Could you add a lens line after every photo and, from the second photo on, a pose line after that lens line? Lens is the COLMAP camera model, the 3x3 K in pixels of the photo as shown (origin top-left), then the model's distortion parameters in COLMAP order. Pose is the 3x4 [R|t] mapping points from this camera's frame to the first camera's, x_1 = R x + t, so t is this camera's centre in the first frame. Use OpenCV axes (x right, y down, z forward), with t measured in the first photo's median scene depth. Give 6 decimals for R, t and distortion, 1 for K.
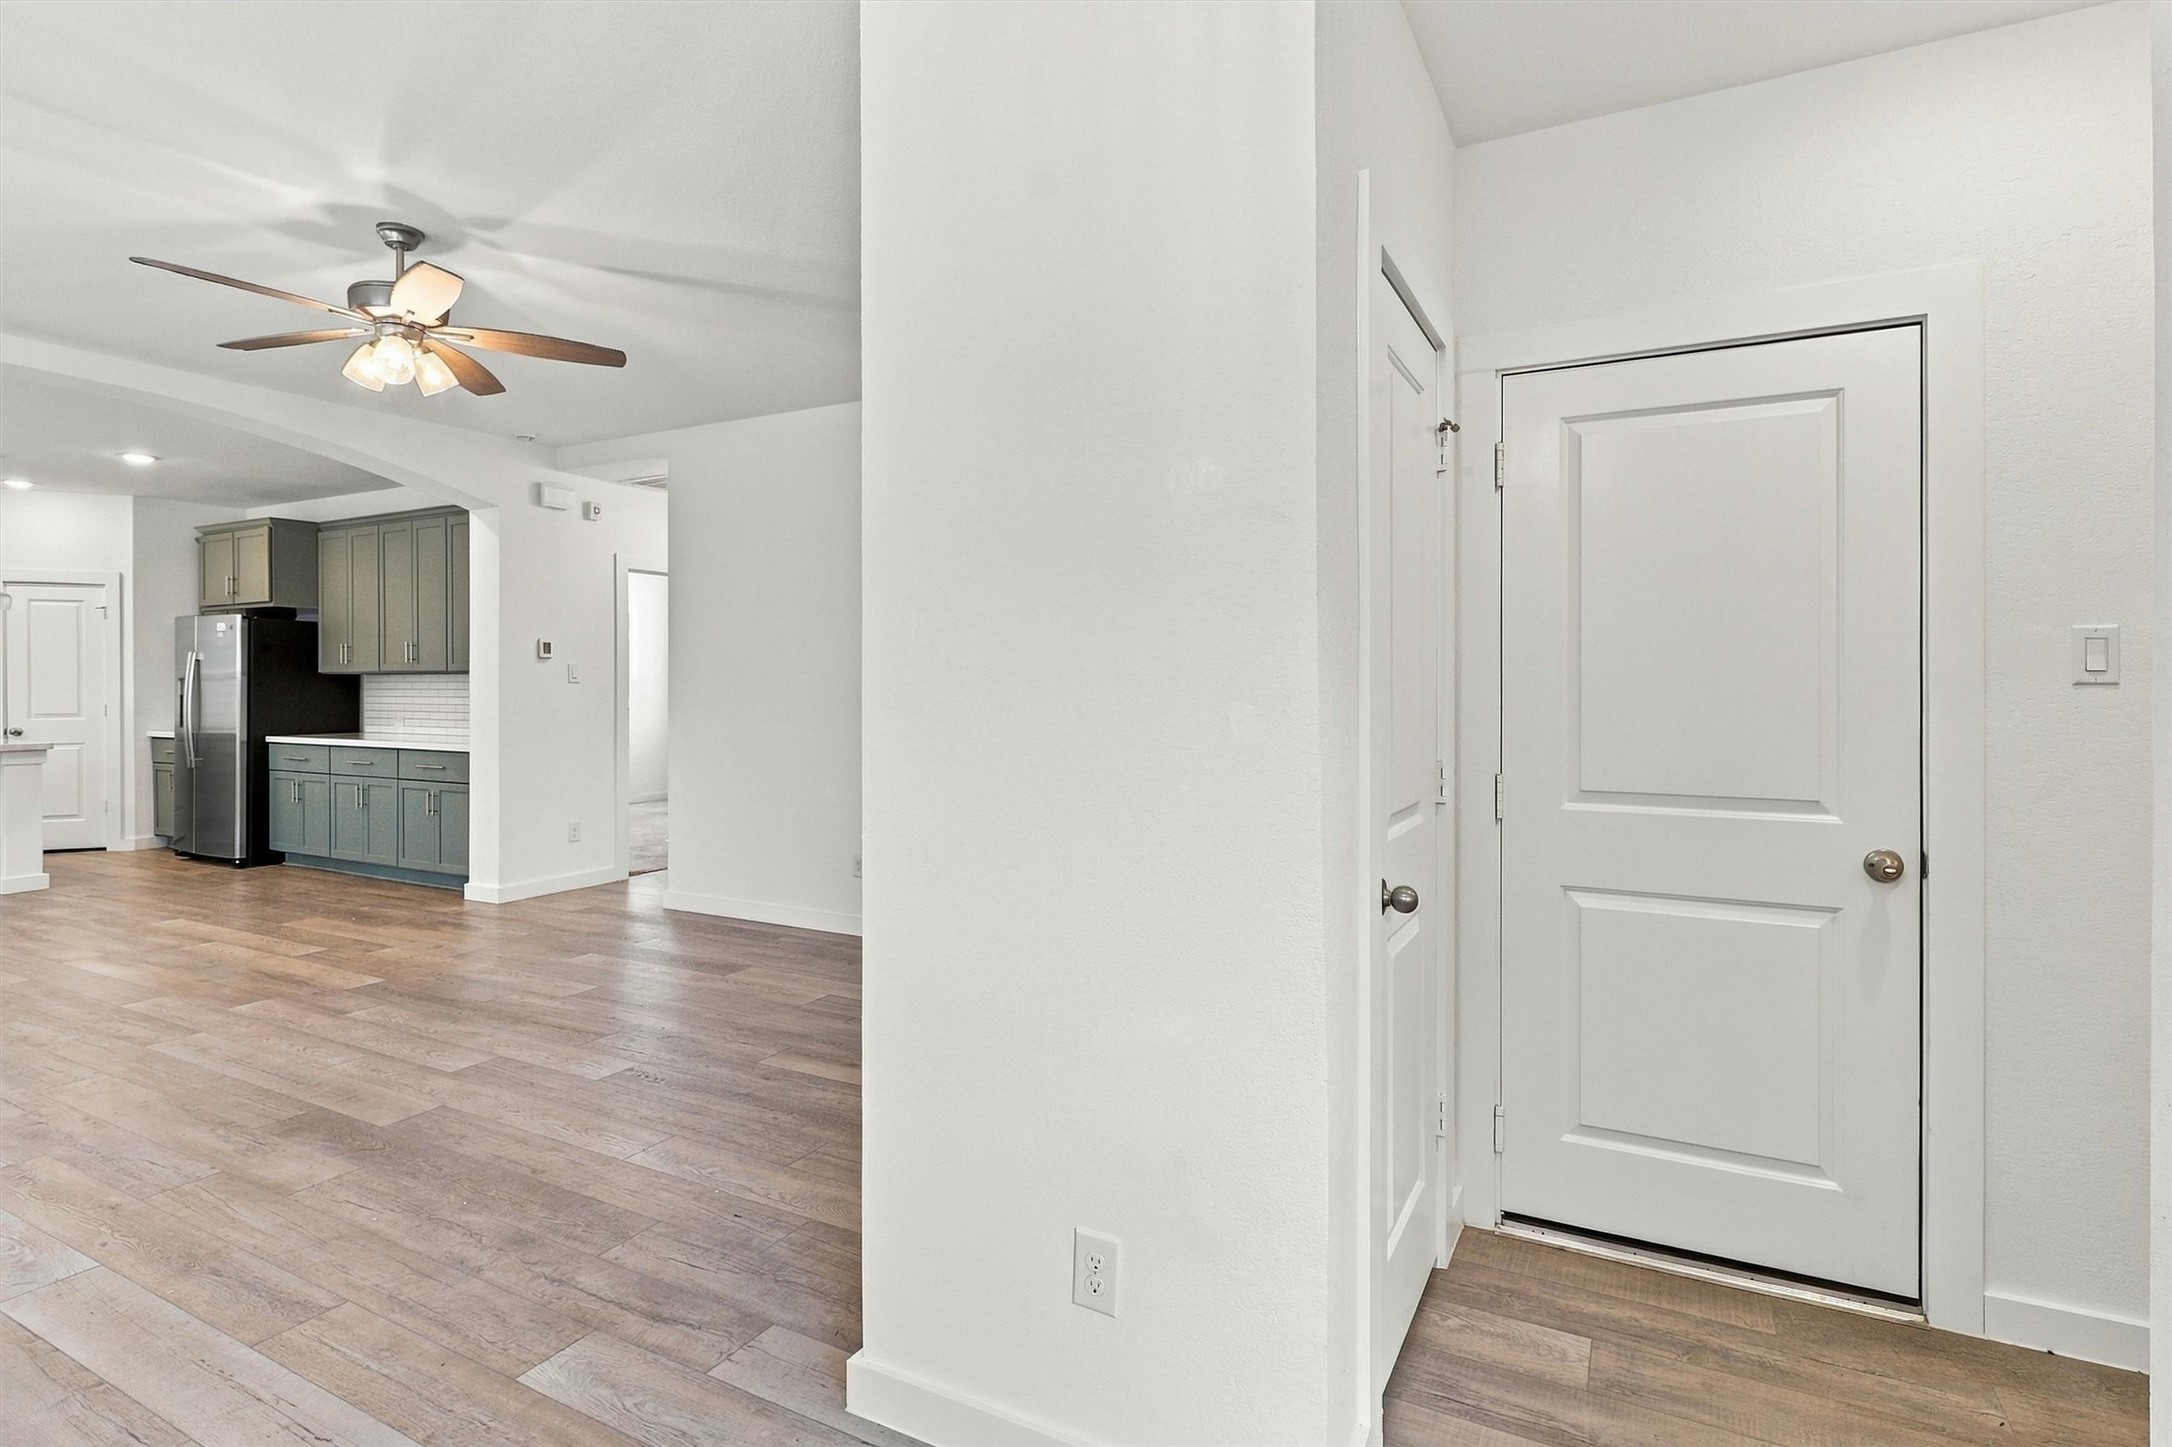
lens RADIAL K [[1076.2, 0, 1104.3], [0, 1076.2, 686.9], [0, 0, 1]] dist [-0.002717, -0.001849]
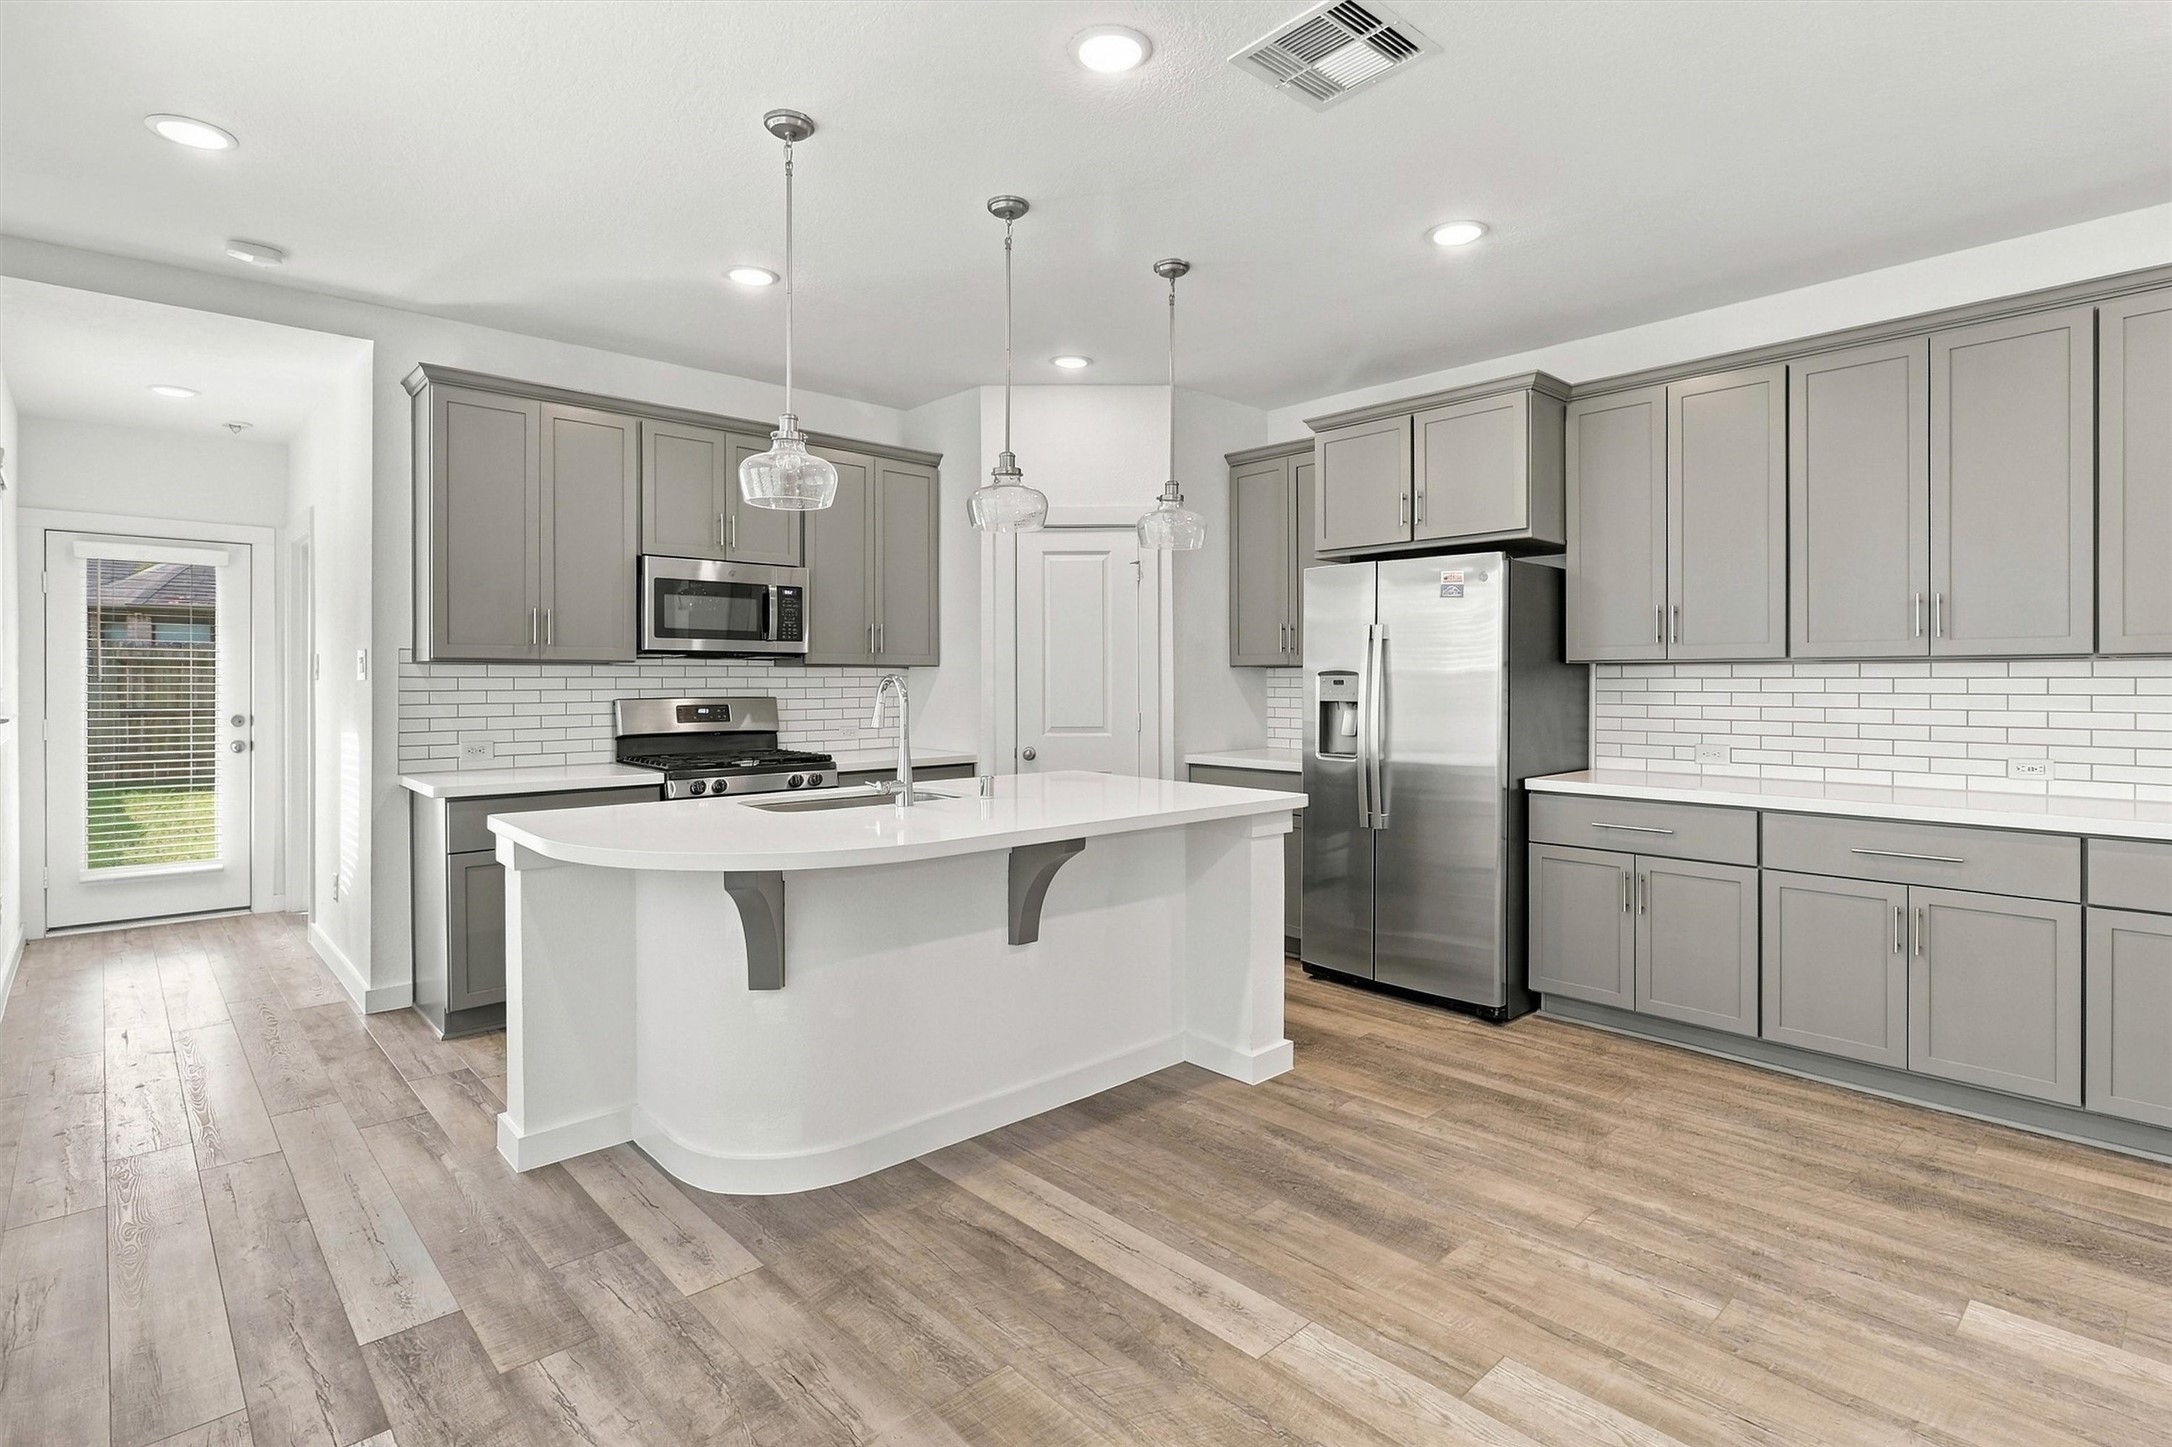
lens RADIAL K [[1076.2, 0, 1104.3], [0, 1076.2, 686.9], [0, 0, 1]] dist [-0.002717, -0.001849]
pose [[0.944617, 0.001937, -0.328168, -0.757405], [-0.000849, 0.999994, 0.003460, -0.001128], [0.328172, -0.002990, 0.944613, 0.394327]]
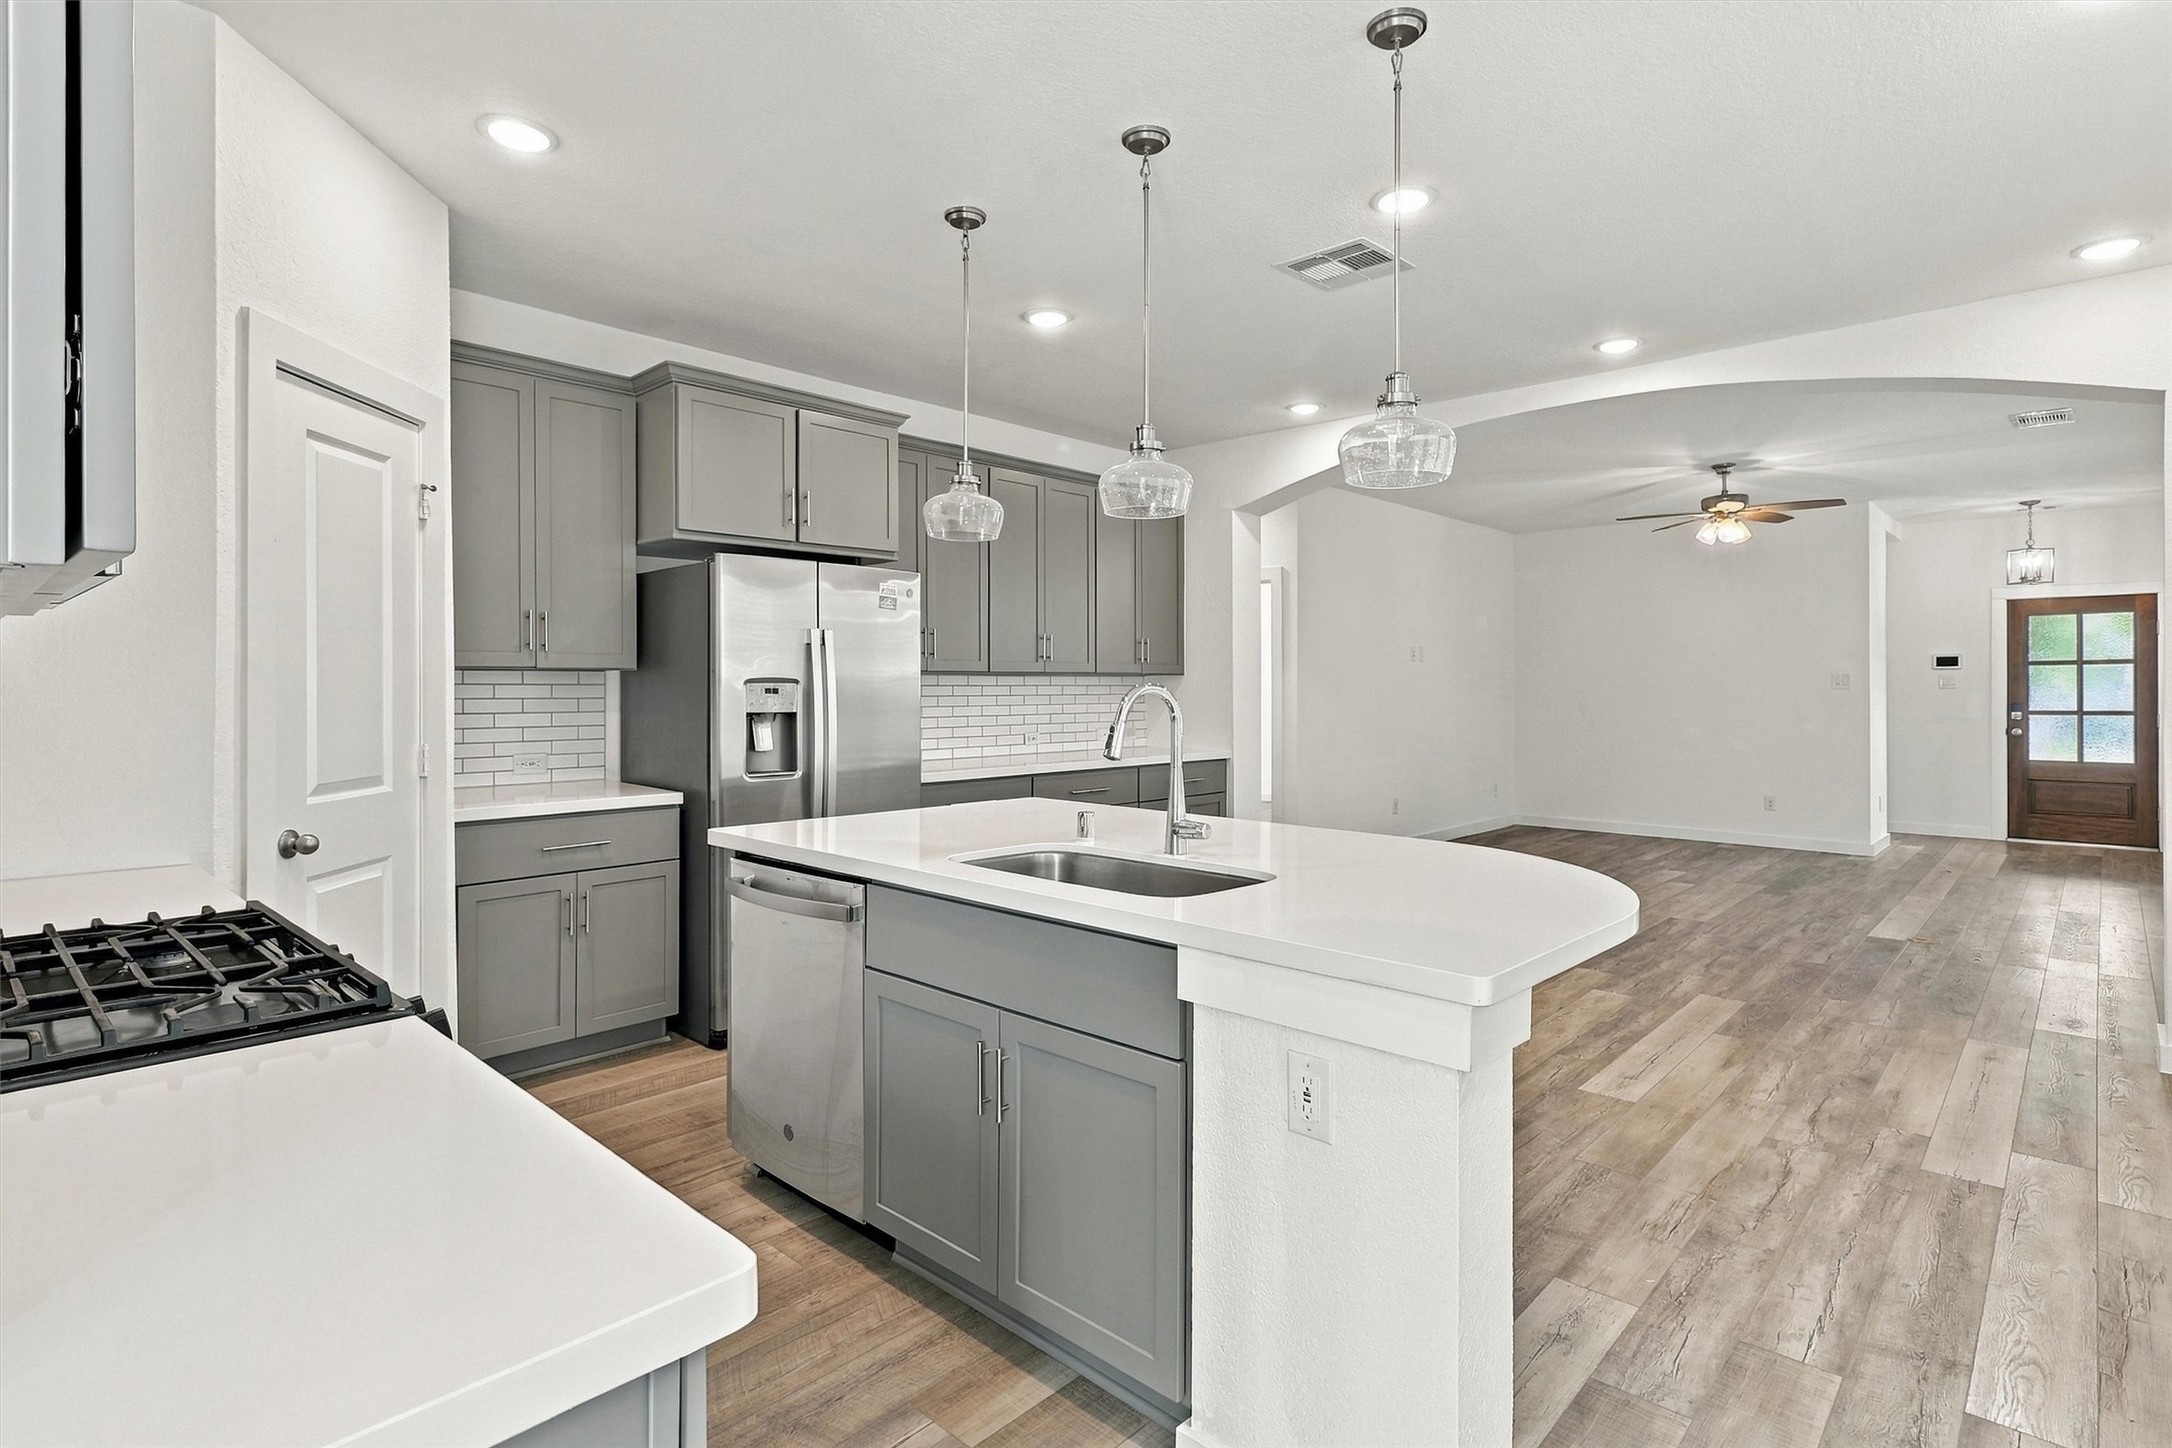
lens RADIAL K [[1076.2, 0, 1104.3], [0, 1076.2, 687.4], [0, 0, 1]] dist [-0.002717, -0.001849]
pose [[0.261283, -0.004020, 0.965254, -2.134398], [0.004007, 0.999987, 0.003080, -0.009275], [-0.965254, 0.003063, 0.261296, 1.190326]]
